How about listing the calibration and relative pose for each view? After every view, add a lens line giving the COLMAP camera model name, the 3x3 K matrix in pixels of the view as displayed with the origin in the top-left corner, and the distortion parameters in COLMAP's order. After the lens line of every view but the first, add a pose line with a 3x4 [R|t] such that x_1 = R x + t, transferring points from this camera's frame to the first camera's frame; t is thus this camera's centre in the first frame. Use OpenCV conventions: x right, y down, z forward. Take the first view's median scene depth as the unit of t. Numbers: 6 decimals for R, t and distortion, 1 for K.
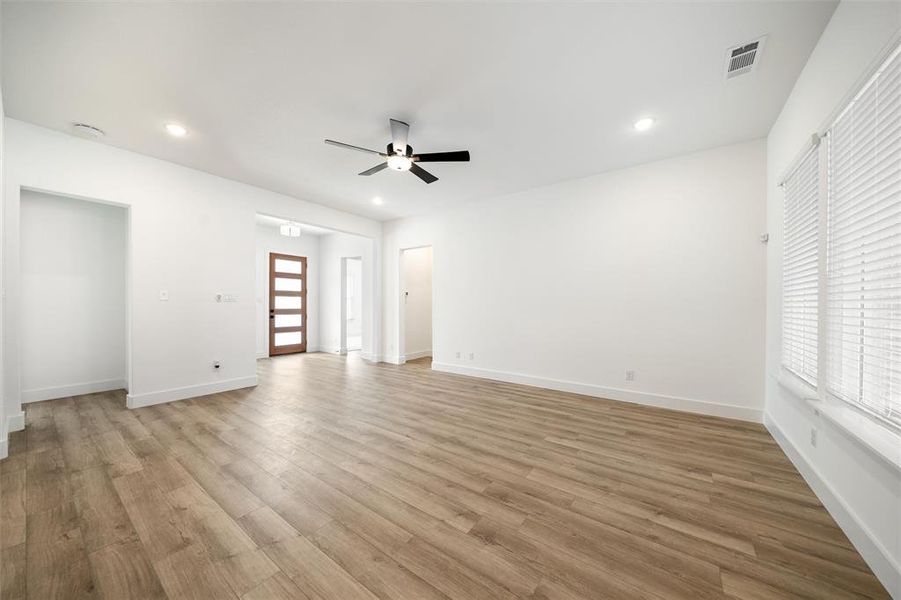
lens RADIAL K [[306.6, 0, 450.8], [0, 306.6, 303.4], [0, 0, 1]] dist [-0.001488, 0.000084]
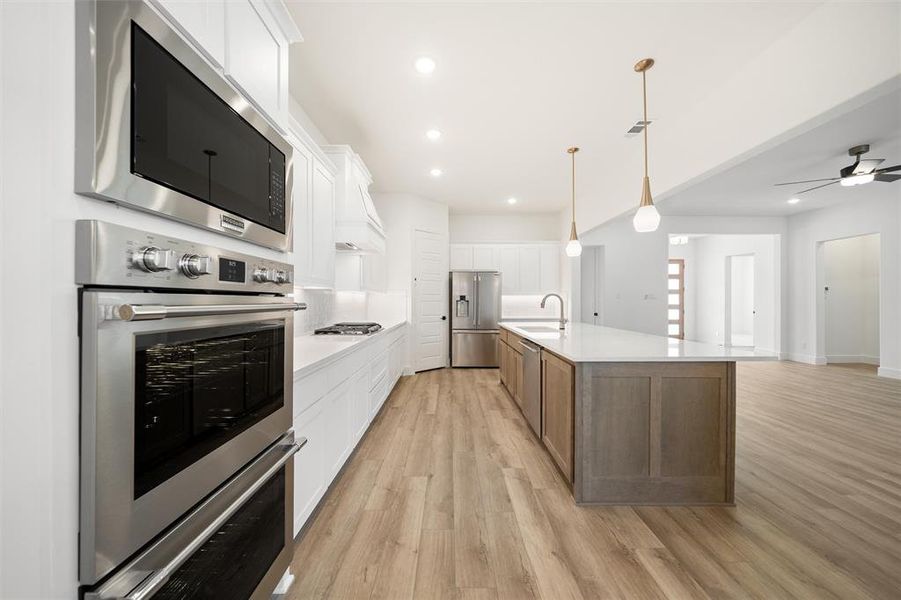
lens RADIAL K [[313.3, 0, 450.5], [0, 313.3, 300.0], [0, 0, 1]] dist [-0.001582, -0.000095]
pose [[0.595122, -0.003725, -0.803626, -0.064388], [0.005257, 0.999986, -0.000743, -0.003634], [0.803618, -0.003782, 0.595134, -0.451660]]
